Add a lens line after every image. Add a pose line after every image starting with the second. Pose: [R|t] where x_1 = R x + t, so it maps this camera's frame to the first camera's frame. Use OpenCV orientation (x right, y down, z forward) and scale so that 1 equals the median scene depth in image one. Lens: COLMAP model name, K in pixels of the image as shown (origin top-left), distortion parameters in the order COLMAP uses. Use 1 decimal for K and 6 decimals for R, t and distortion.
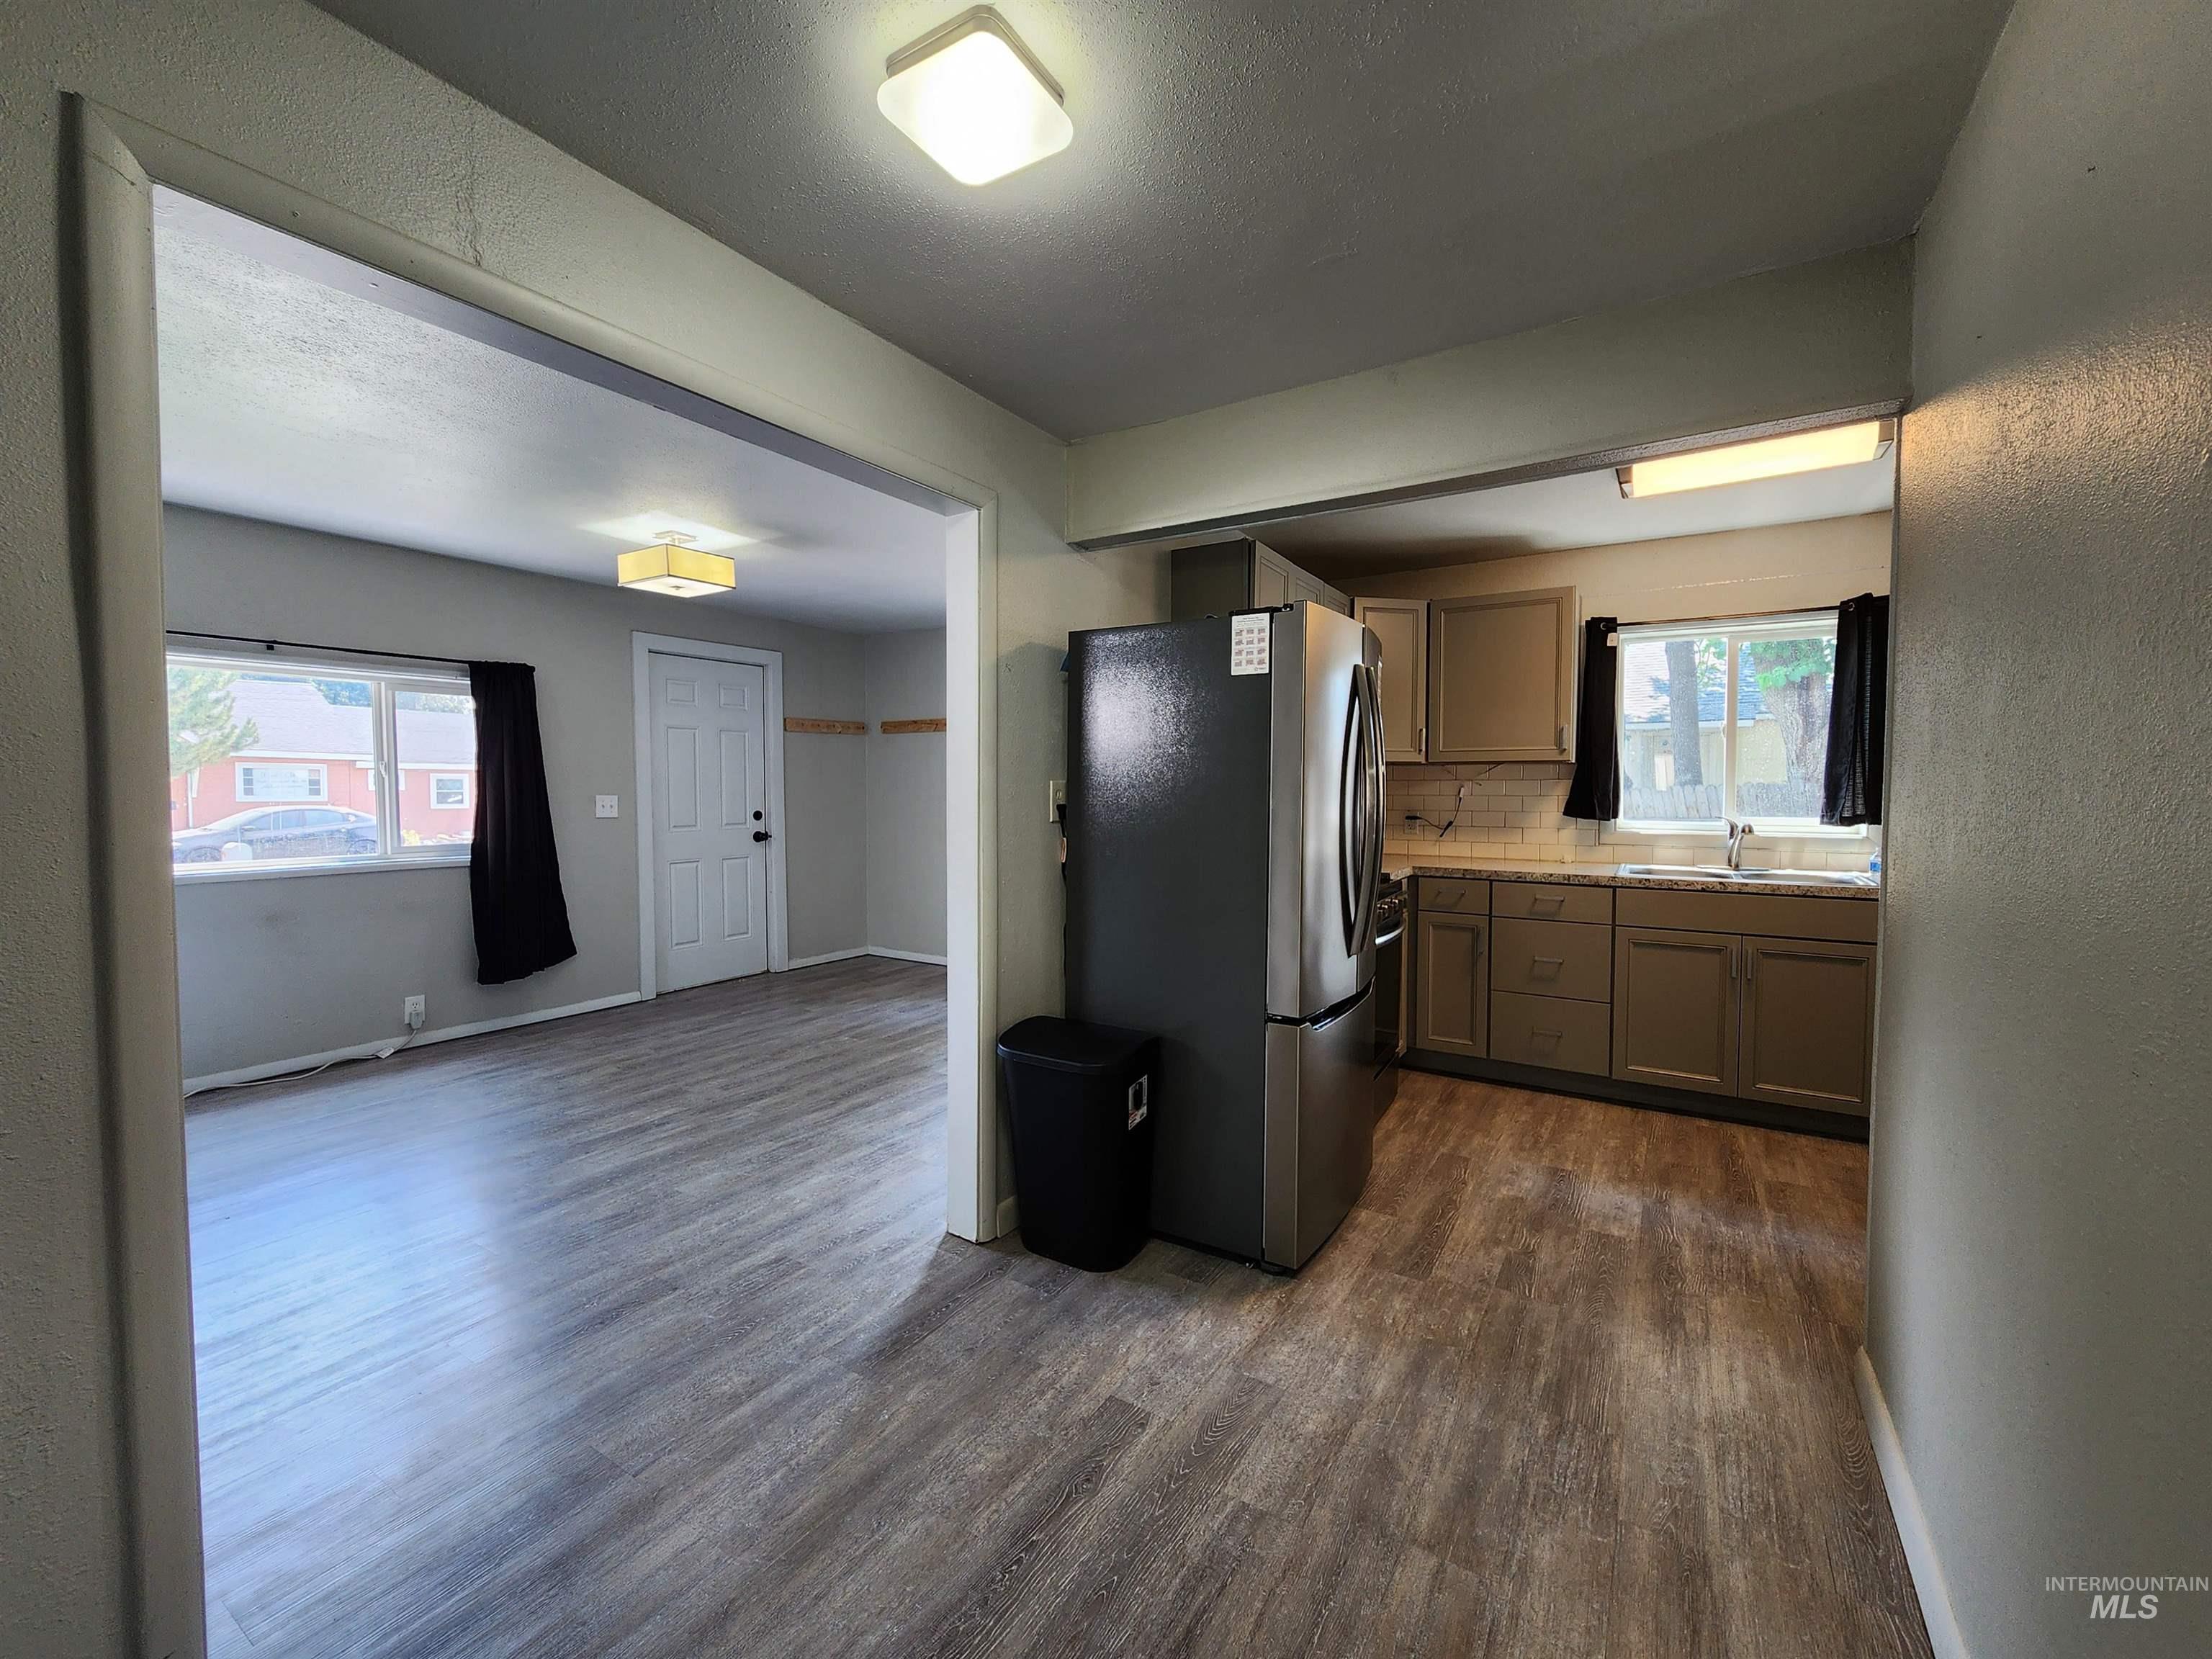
lens RADIAL K [[909.2, 0, 1103.5], [0, 909.2, 819.7], [0, 0, 1]] dist [0.001119, -0.000444]
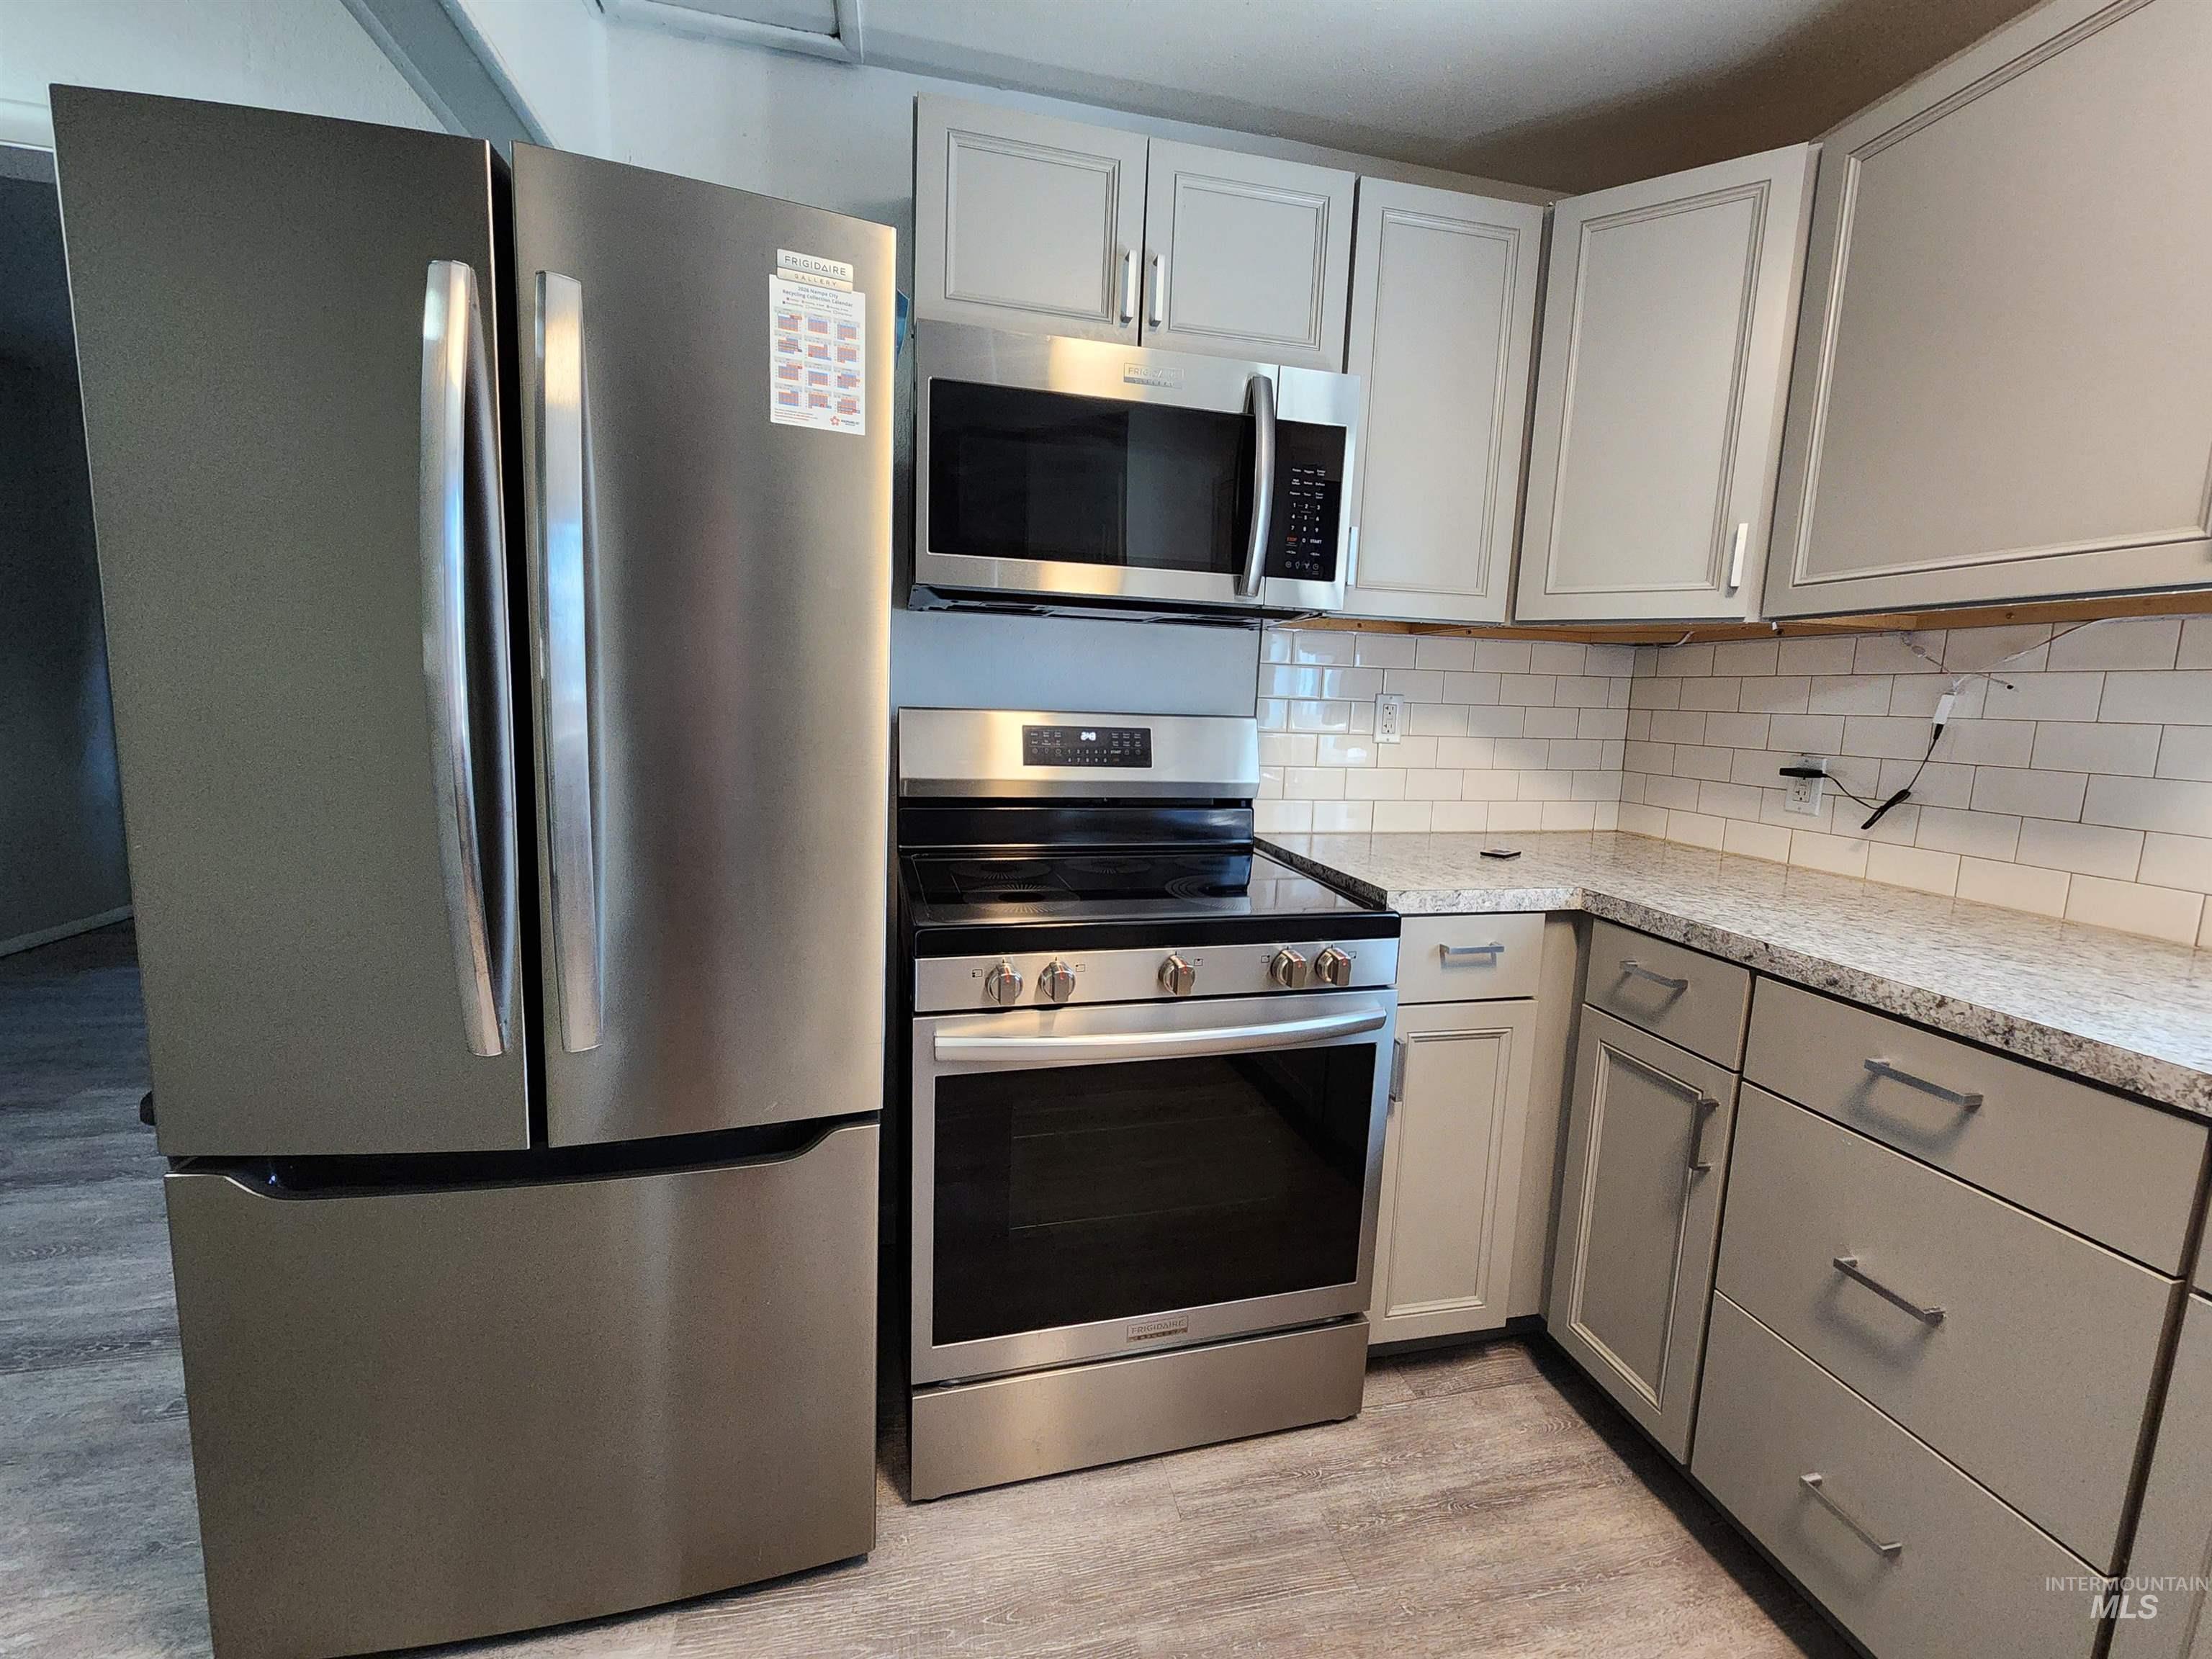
lens RADIAL K [[909.2, 0, 1103.5], [0, 909.2, 819.7], [0, 0, 1]] dist [0.001119, -0.000444]
pose [[0.702152, 0.120863, -0.701694, 0.483441], [-0.061785, 0.992113, 0.109061, -0.007429], [0.709341, -0.033223, 0.704082, 0.609351]]
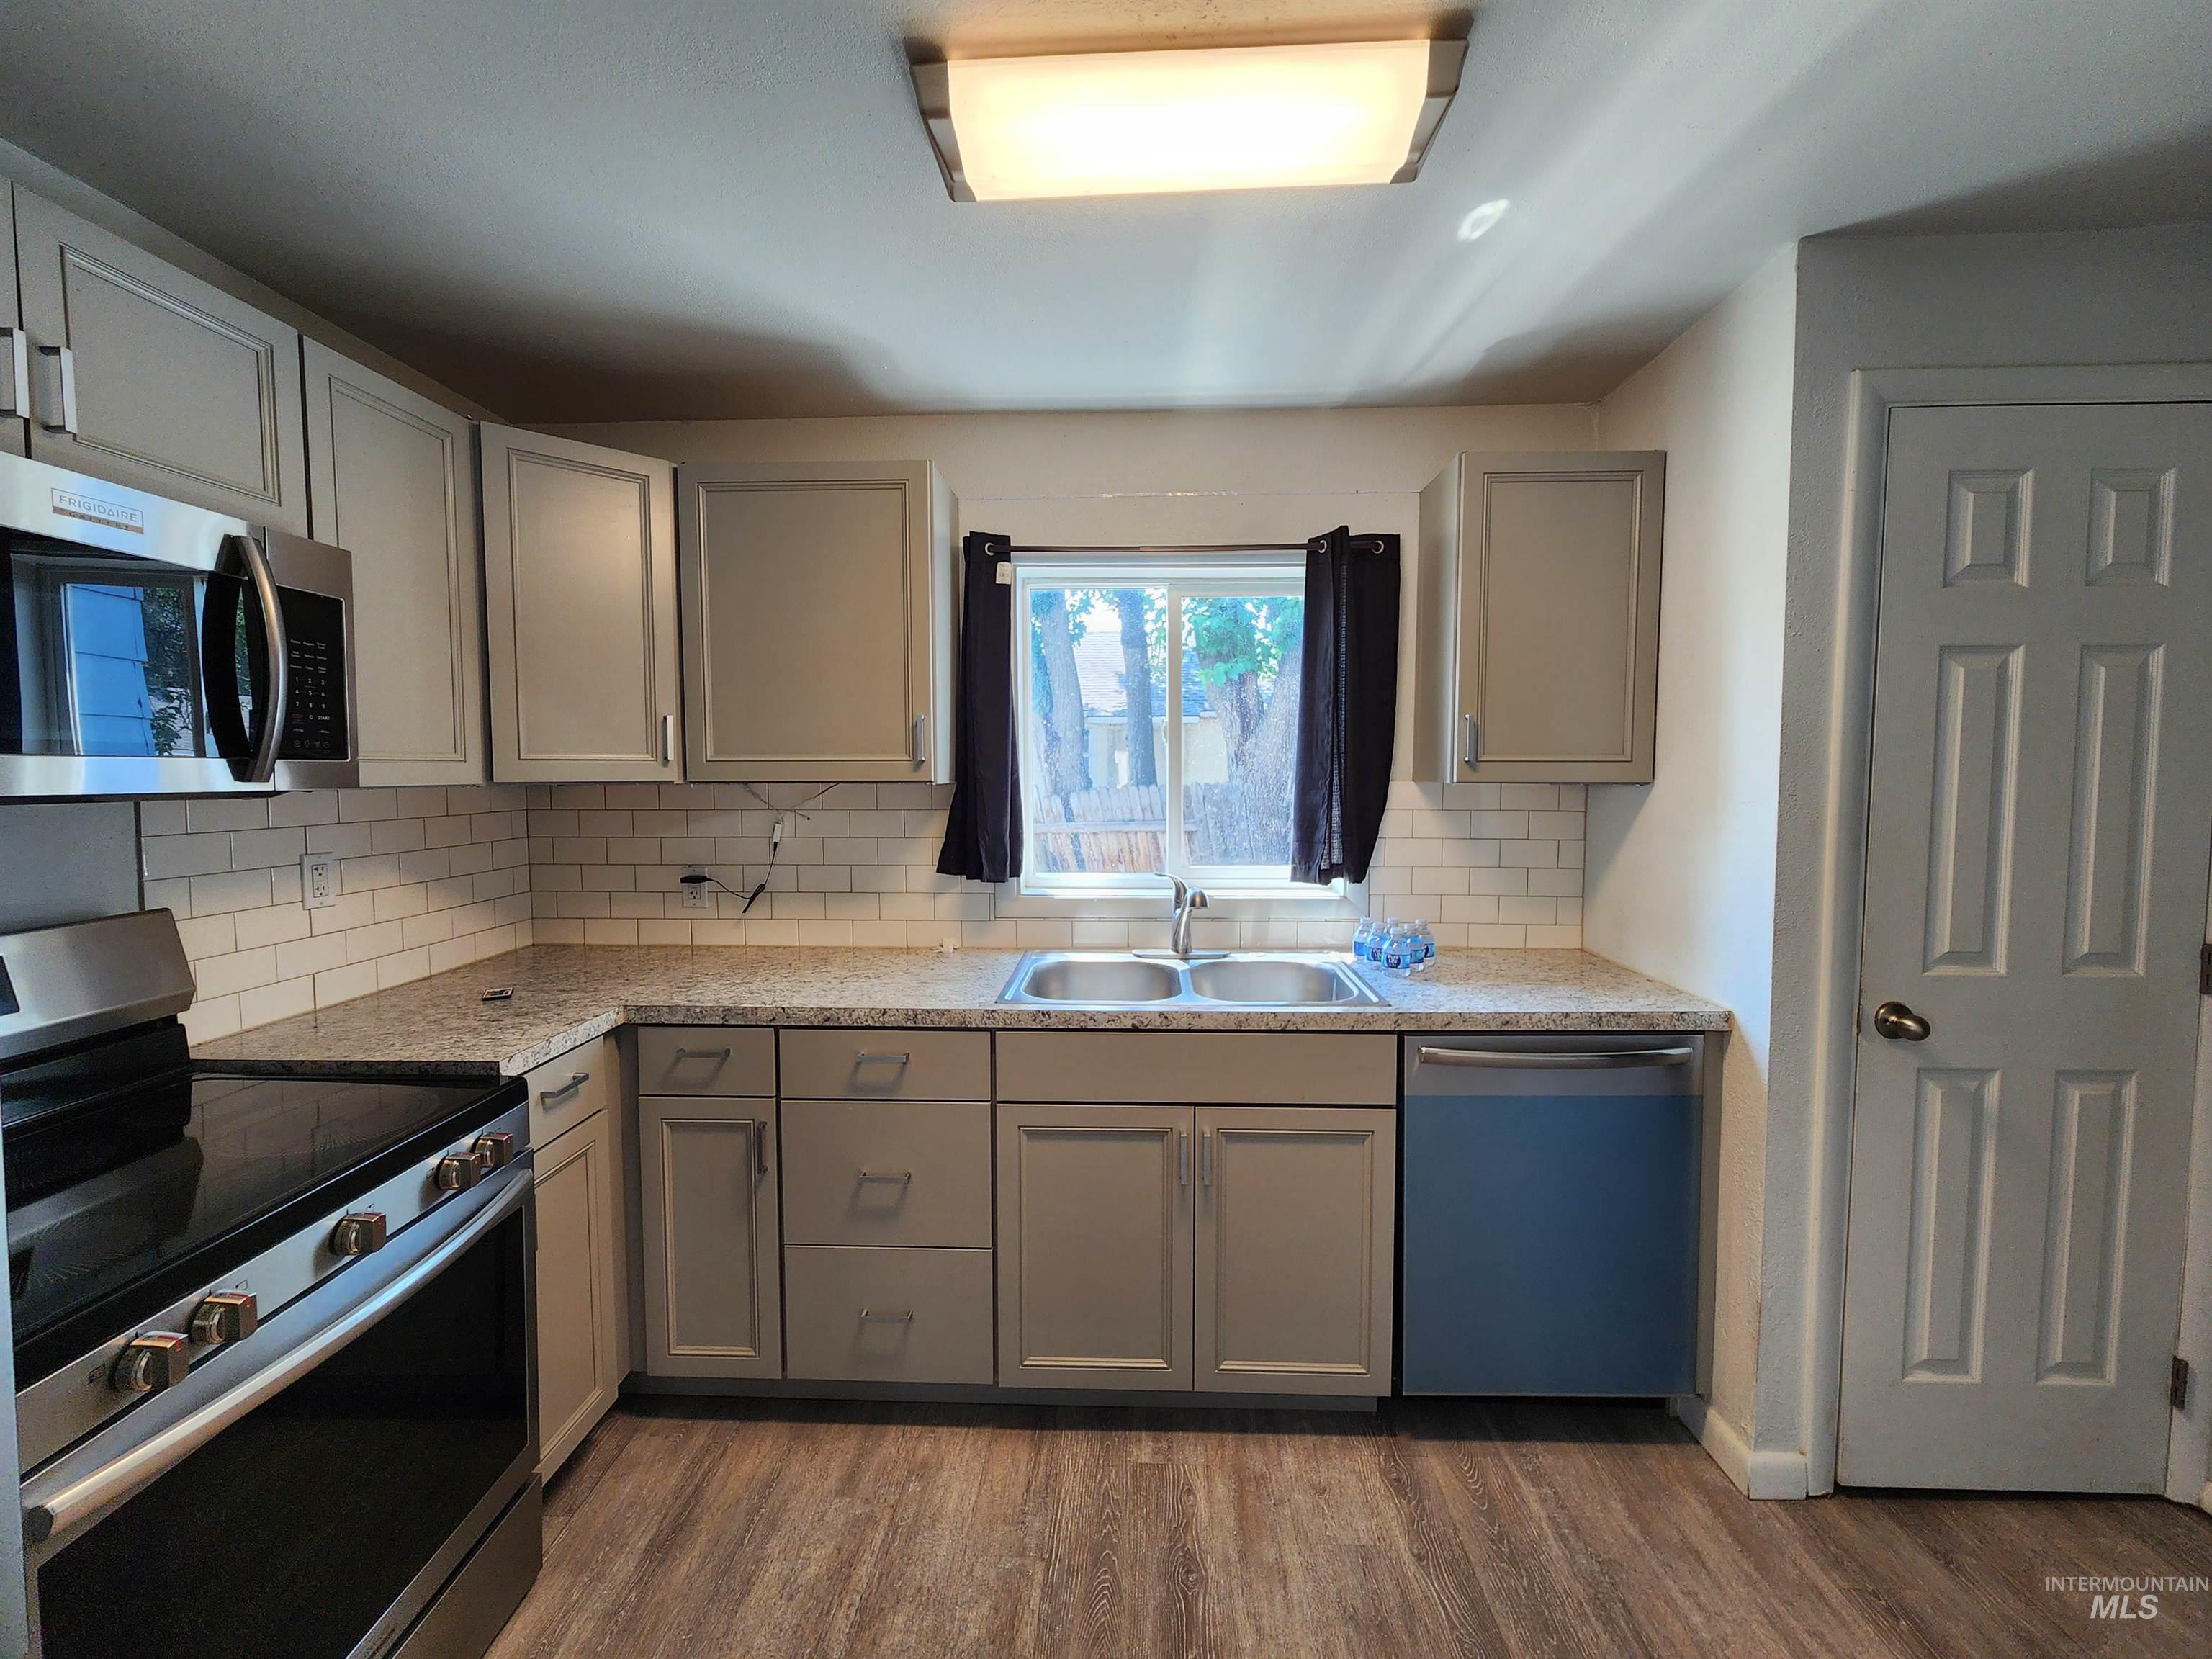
lens RADIAL K [[907.3, 0, 1111.3], [0, 907.3, 821.7], [0, 0, 1]] dist [0.001189, -0.000880]
pose [[0.865808, -0.029892, 0.499483, 0.340385], [0.021058, 0.999506, 0.023315, -0.052476], [-0.499934, -0.009669, 0.866010, 0.482520]]
